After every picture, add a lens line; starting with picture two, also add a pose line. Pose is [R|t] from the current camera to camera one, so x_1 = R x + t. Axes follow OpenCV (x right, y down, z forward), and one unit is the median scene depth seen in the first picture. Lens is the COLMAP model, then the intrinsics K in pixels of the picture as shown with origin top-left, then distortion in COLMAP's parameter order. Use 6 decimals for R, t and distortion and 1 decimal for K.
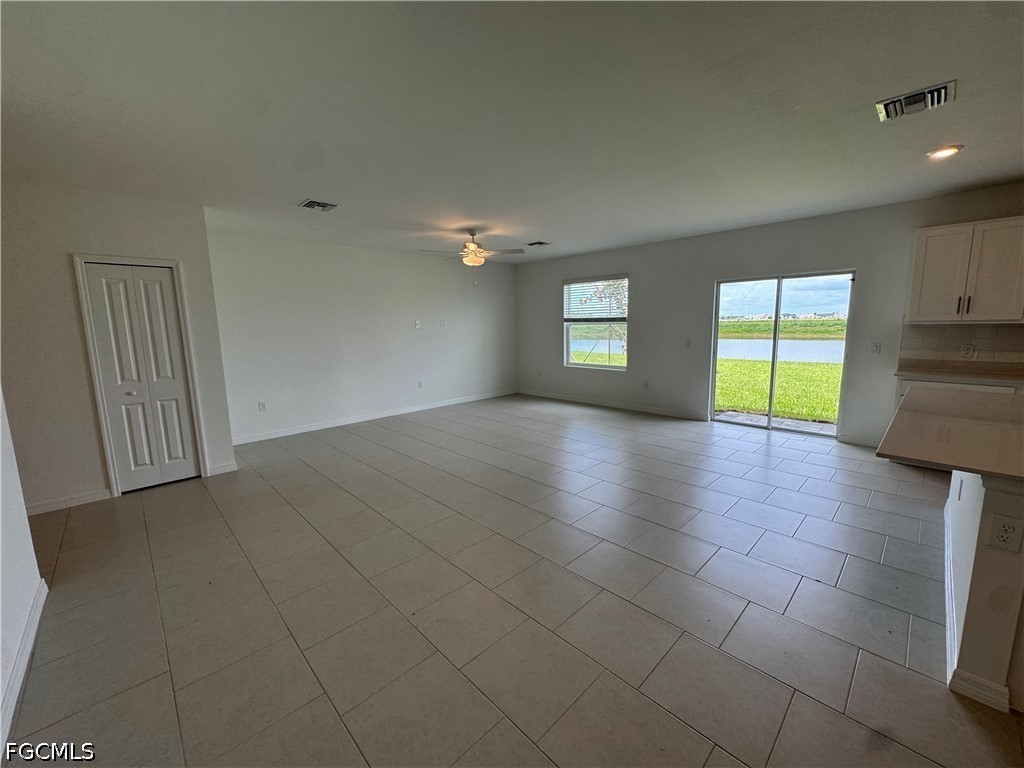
lens RADIAL K [[408.1, 0, 512.7], [0, 408.1, 382.3], [0, 0, 1]] dist [-0.002643, -0.000243]
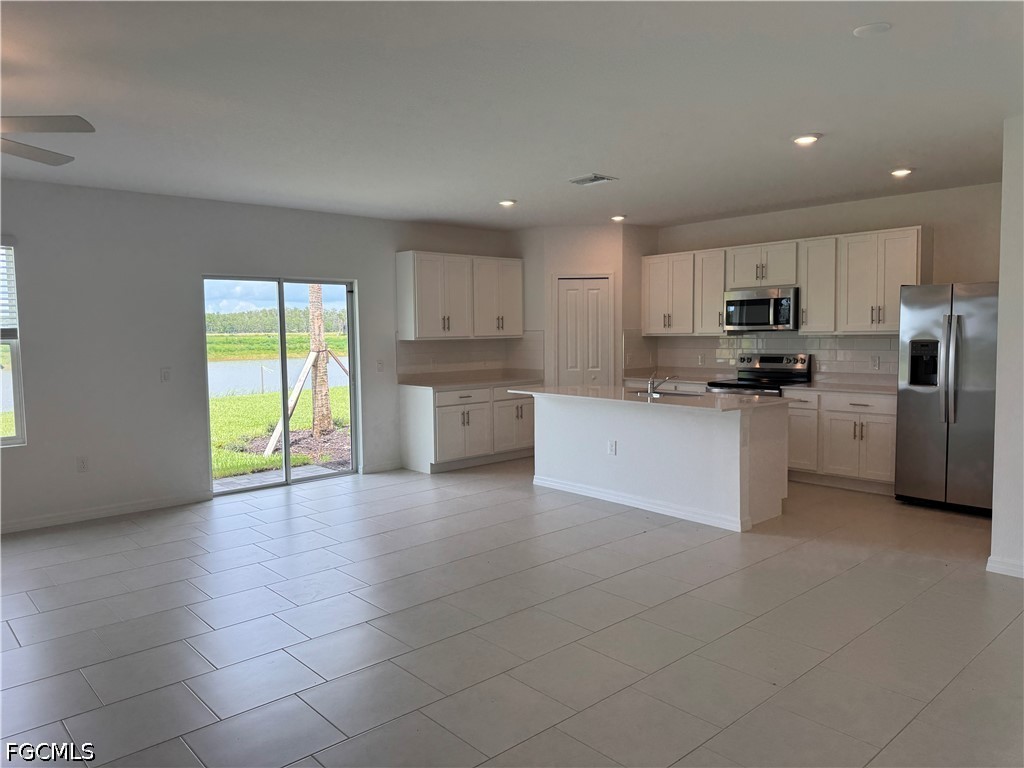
lens RADIAL K [[720.0, 0, 512.0], [0, 720.0, 384.0], [0, 0, 1]] dist [0.004645, -0.000443]
pose [[0.040674, -0.049632, 0.997939, -0.756554], [0.156791, 0.986709, 0.042683, -0.065766], [-0.986794, 0.154732, 0.047915, 0.622653]]
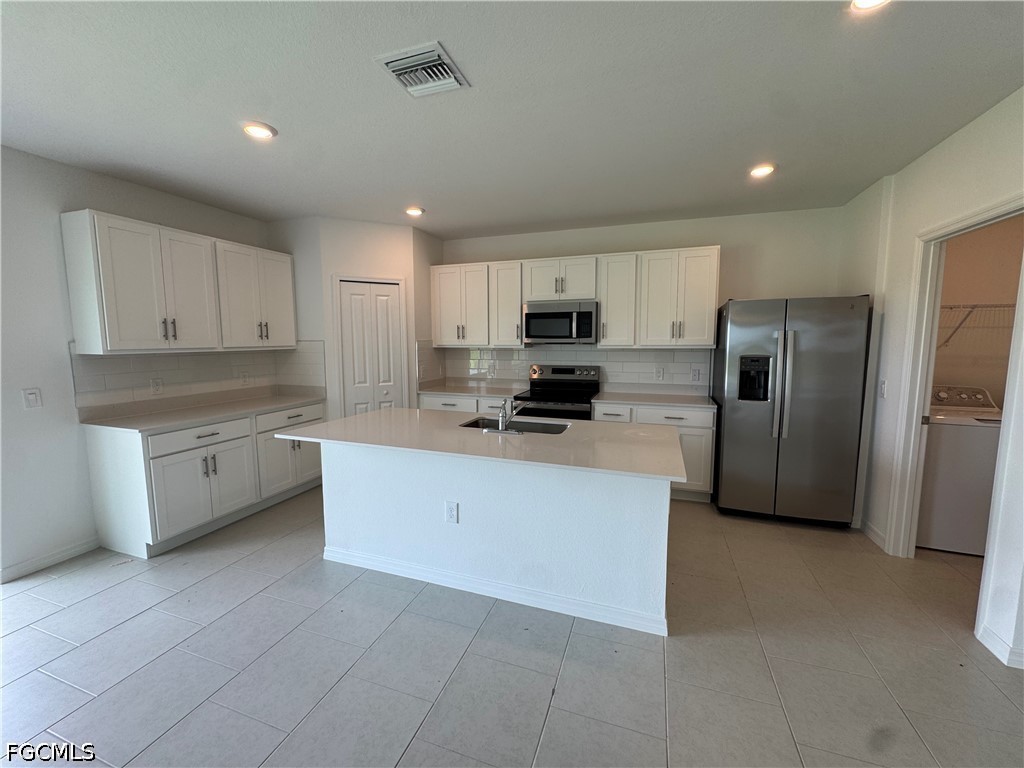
lens RADIAL K [[408.1, 0, 512.7], [0, 408.1, 382.3], [0, 0, 1]] dist [-0.002643, -0.000243]
pose [[-0.450195, -0.069322, 0.890235, 0.081904], [0.141242, 0.978902, 0.147652, -0.093162], [-0.881689, 0.192211, -0.430906, 0.645937]]
